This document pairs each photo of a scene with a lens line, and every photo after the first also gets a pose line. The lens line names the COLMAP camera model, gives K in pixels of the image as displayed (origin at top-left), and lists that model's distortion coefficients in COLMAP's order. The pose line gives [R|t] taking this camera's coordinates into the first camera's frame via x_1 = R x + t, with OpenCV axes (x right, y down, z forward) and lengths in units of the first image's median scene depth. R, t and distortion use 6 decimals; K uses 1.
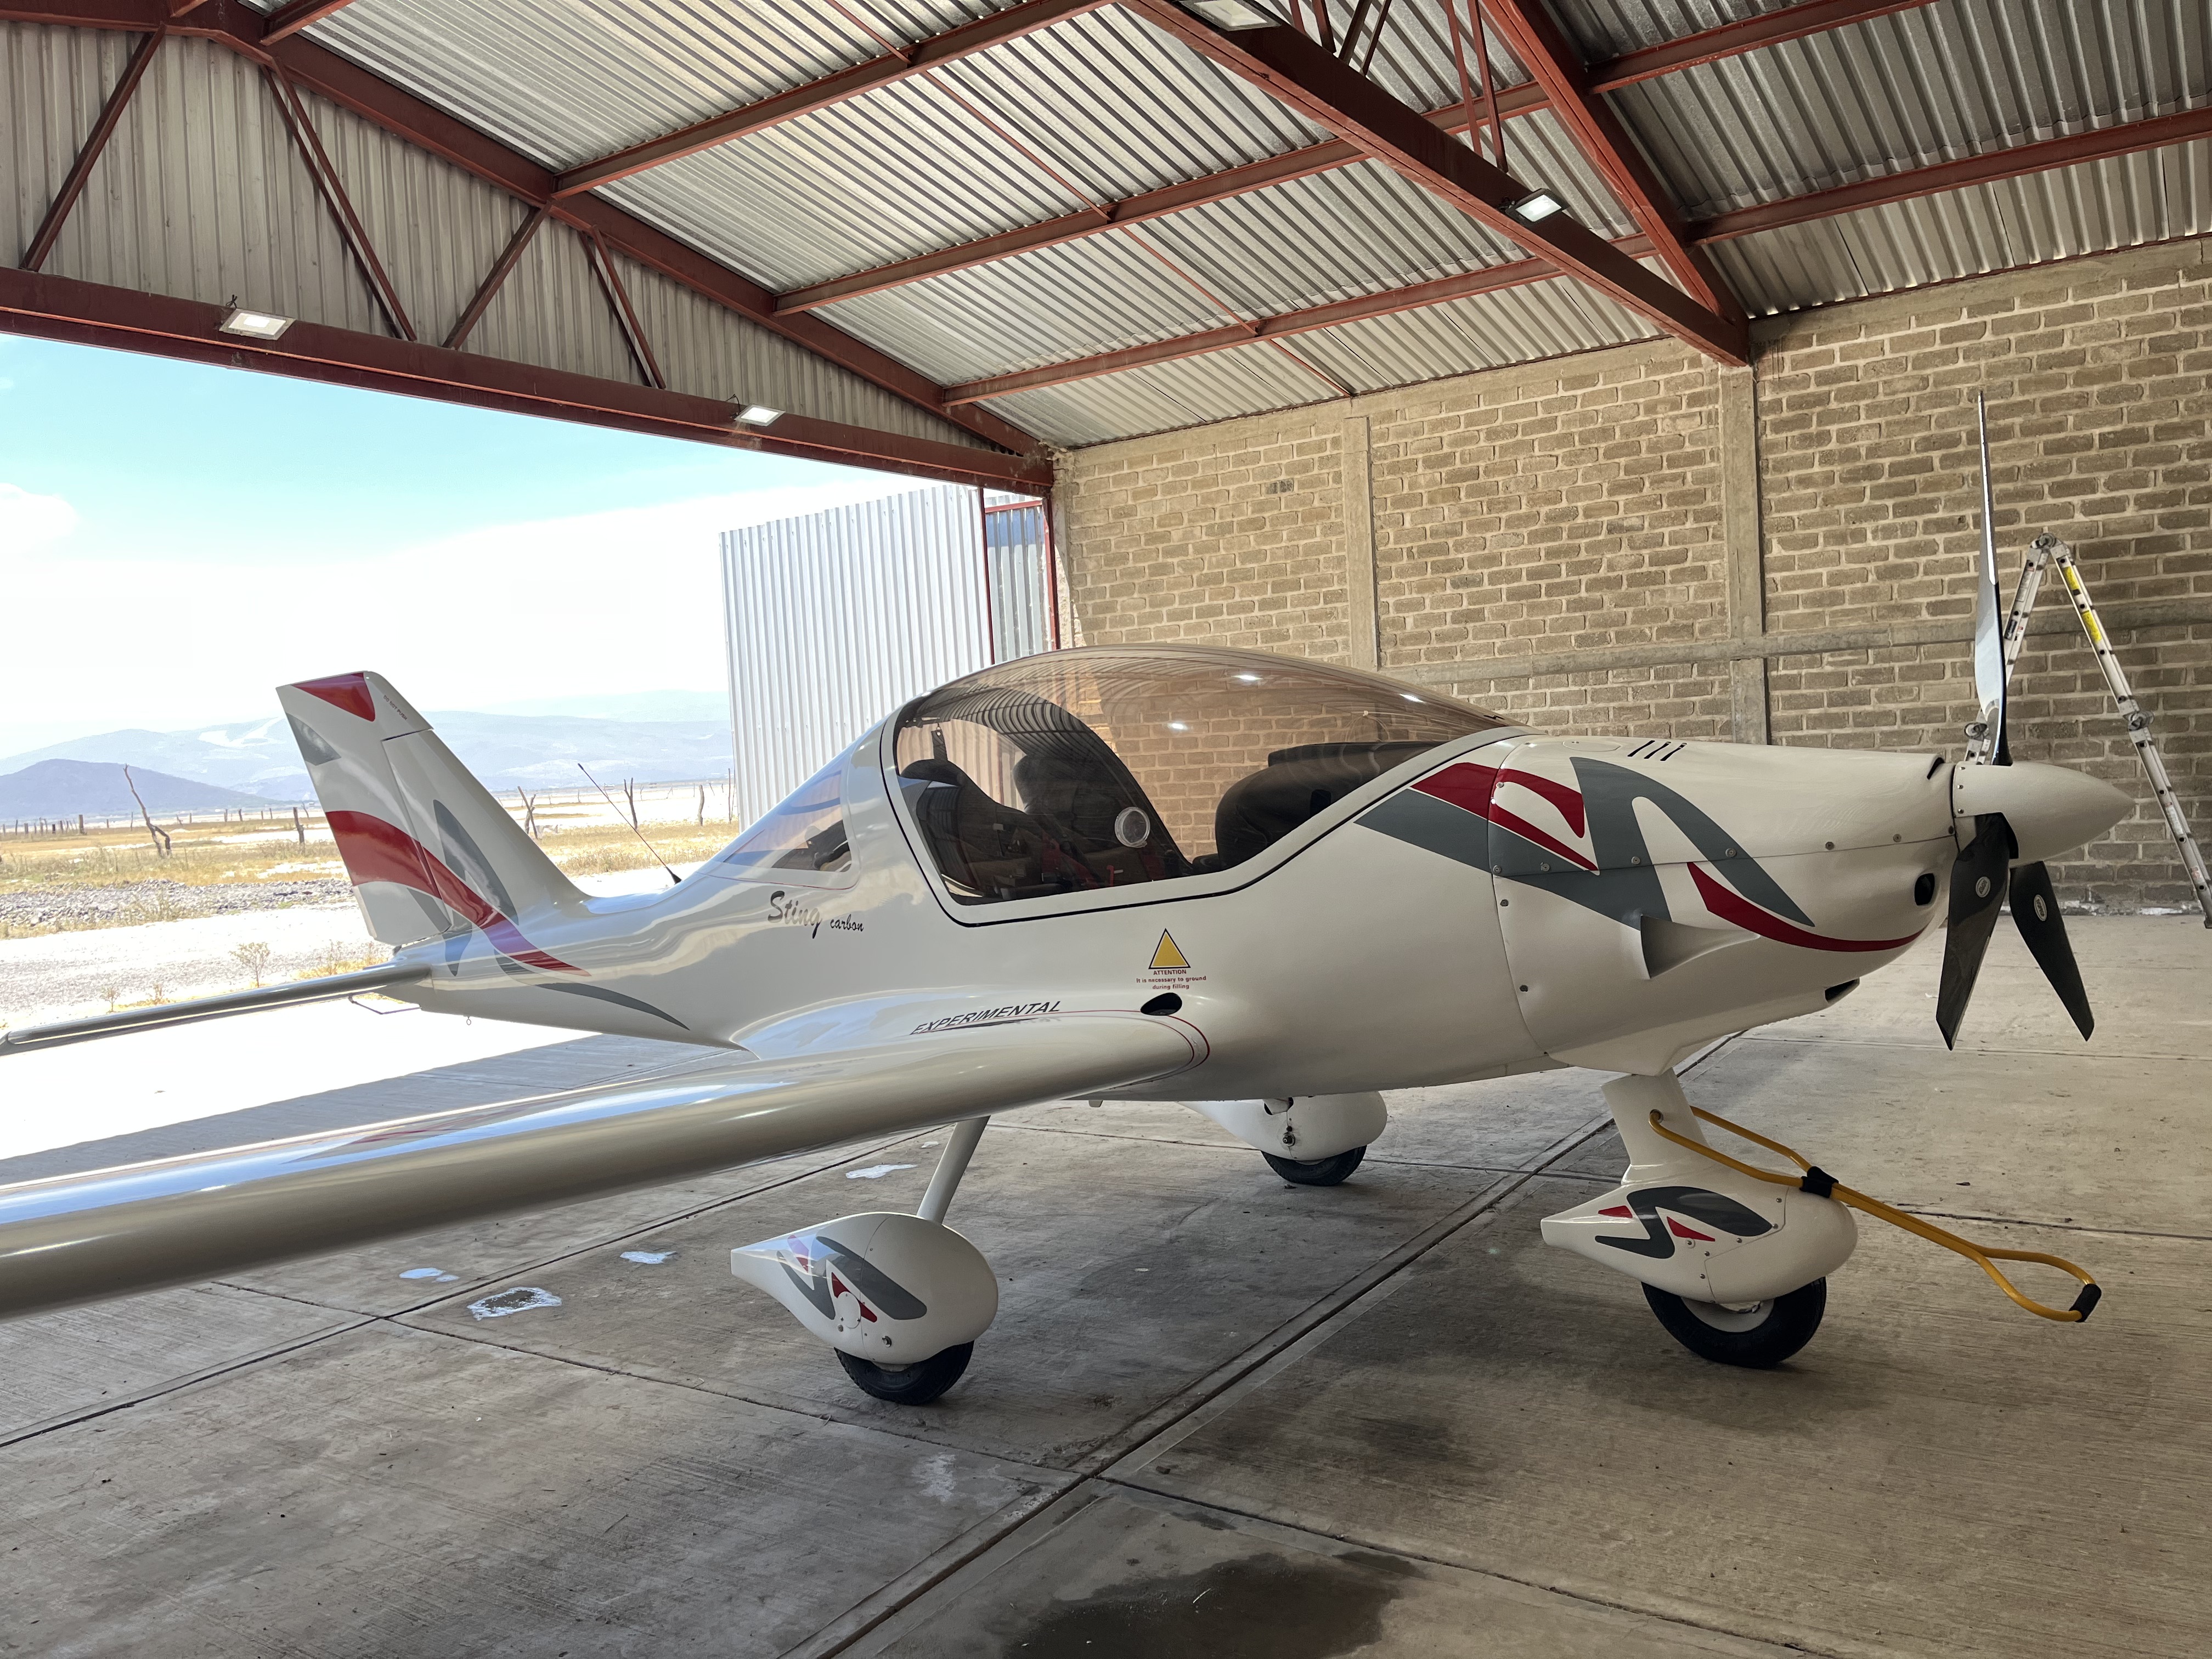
lens RADIAL K [[1681.2, 0, 1108.0], [0, 1681.2, 826.2], [0, 0, 1]] dist [0.002165, 0.001212]
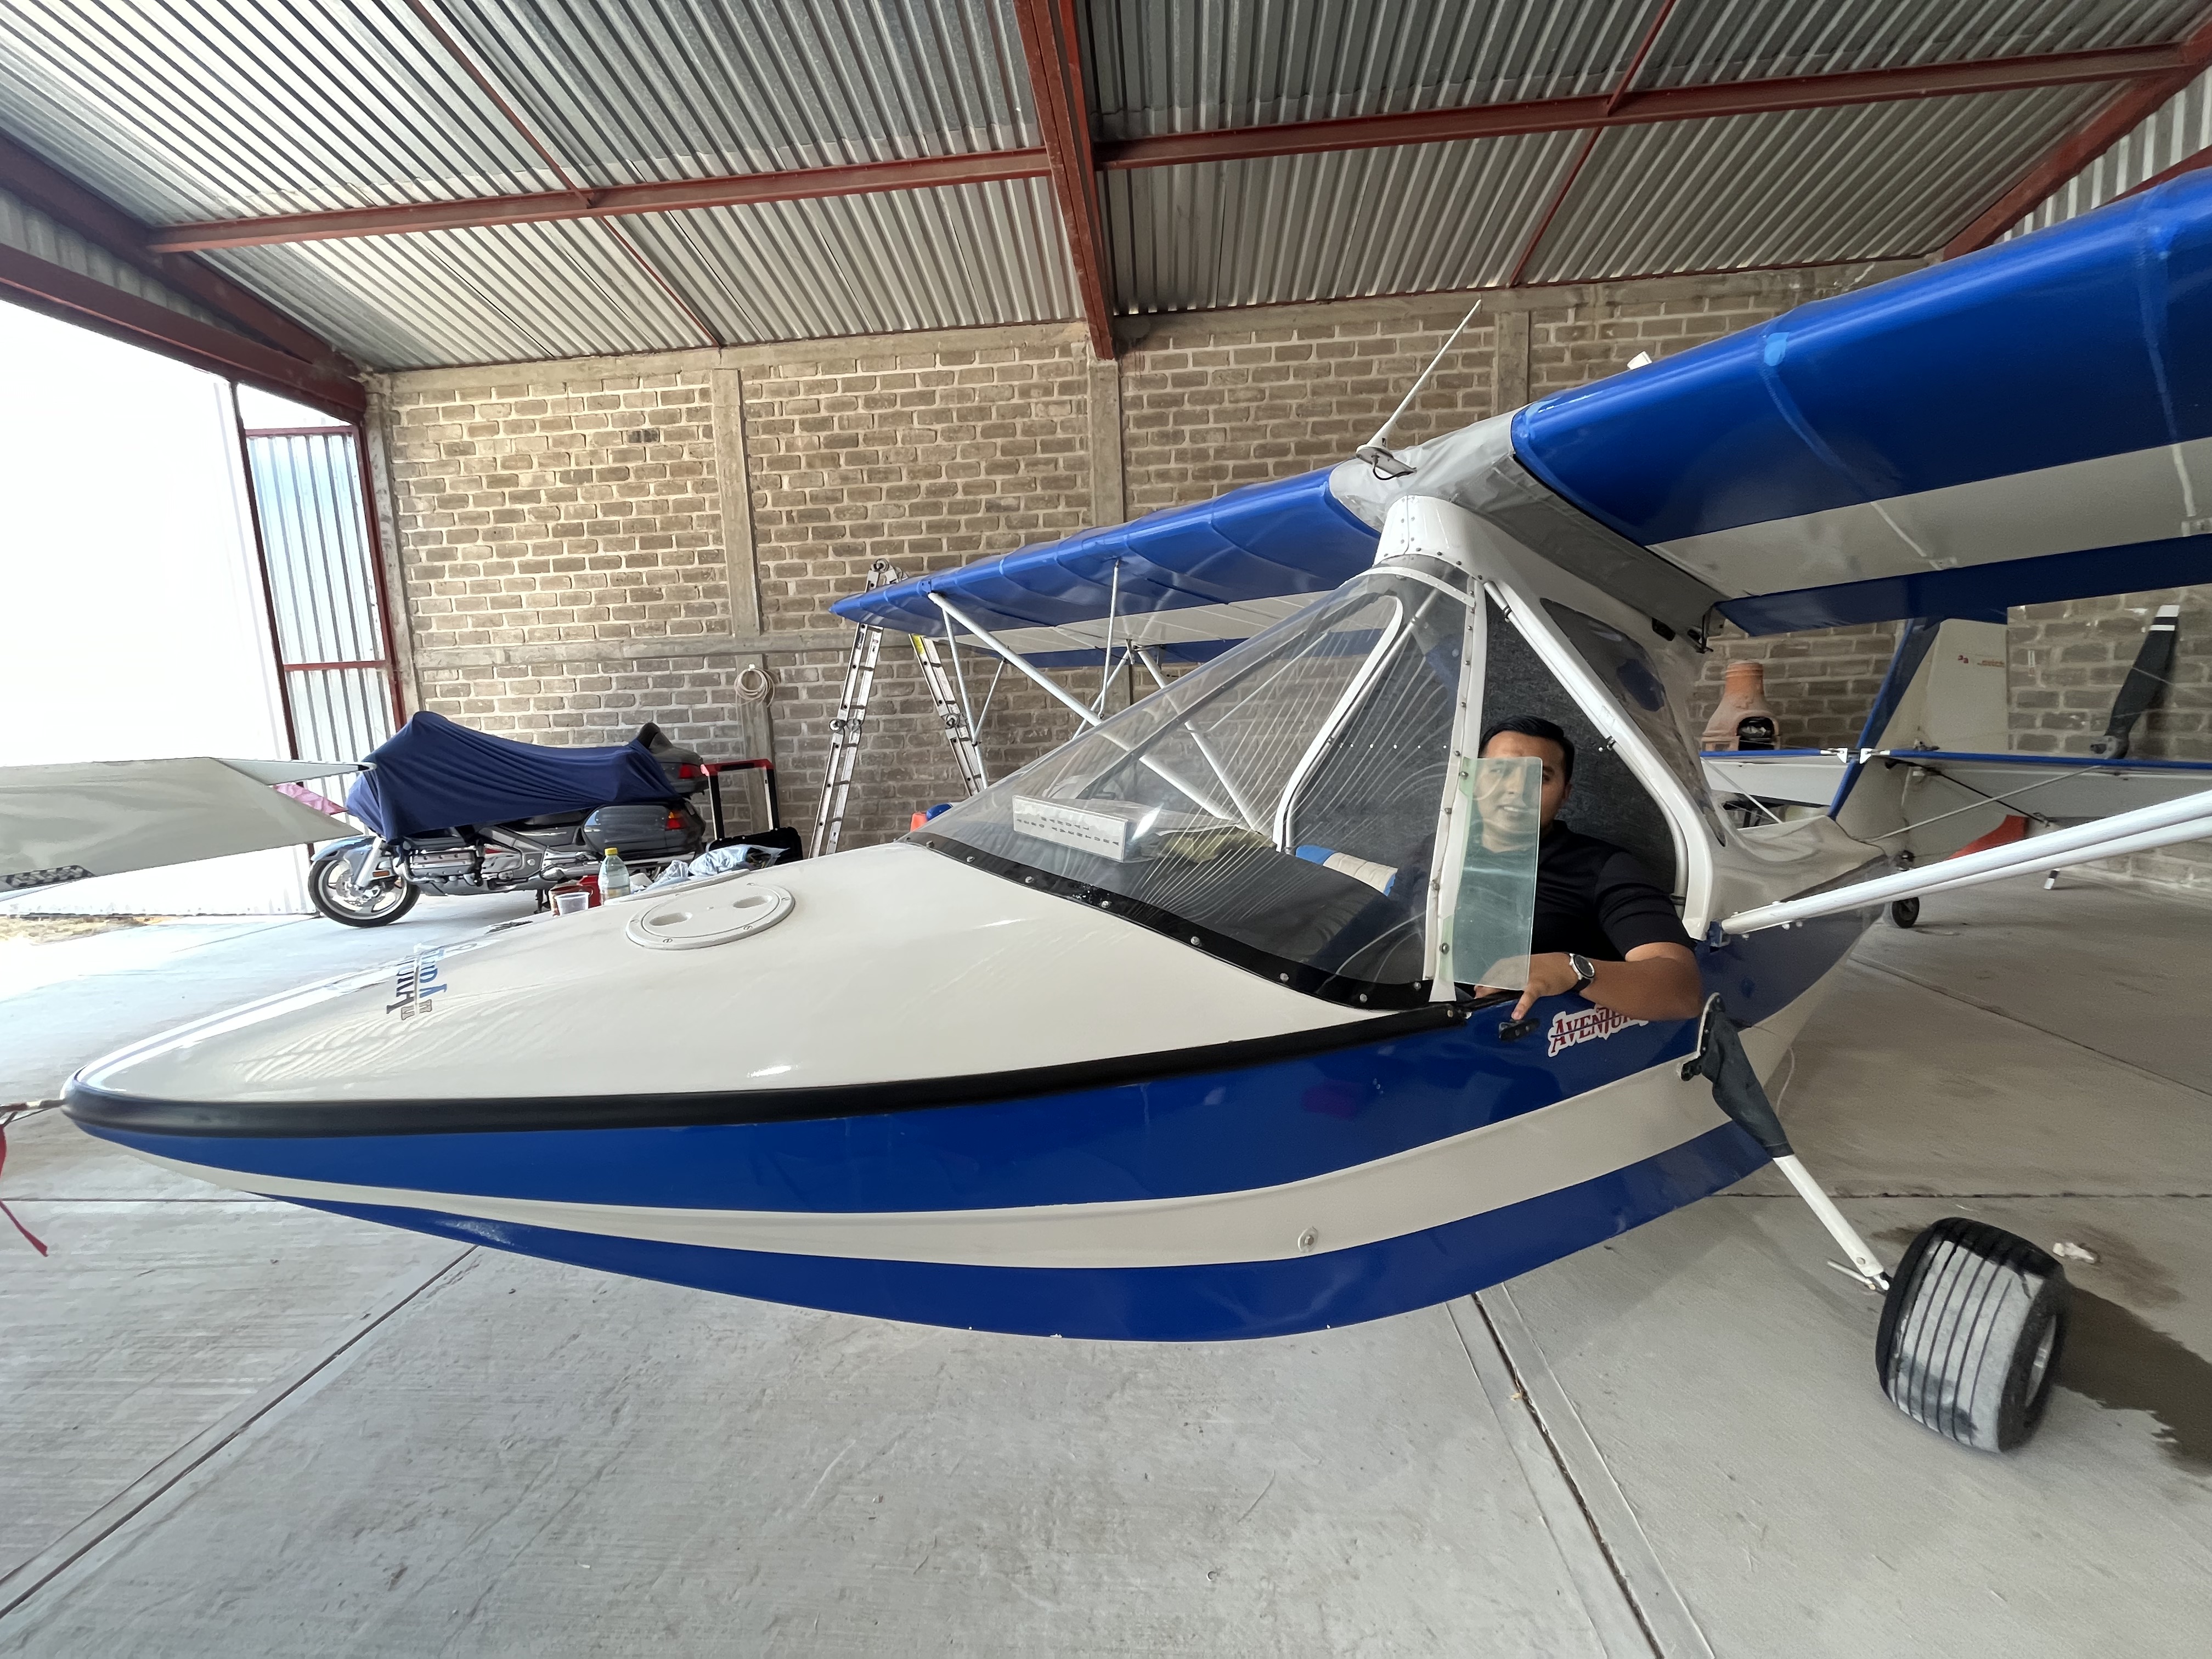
lens RADIAL K [[890.0, 0, 1104.6], [0, 890.0, 817.3], [0, 0, 1]] dist [0.006299, 0.000113]
pose [[0.866972, -0.046710, 0.496163, 0.073511], [0.009301, 0.996941, 0.077603, -0.024947], [-0.498270, -0.062665, 0.864754, 0.454587]]
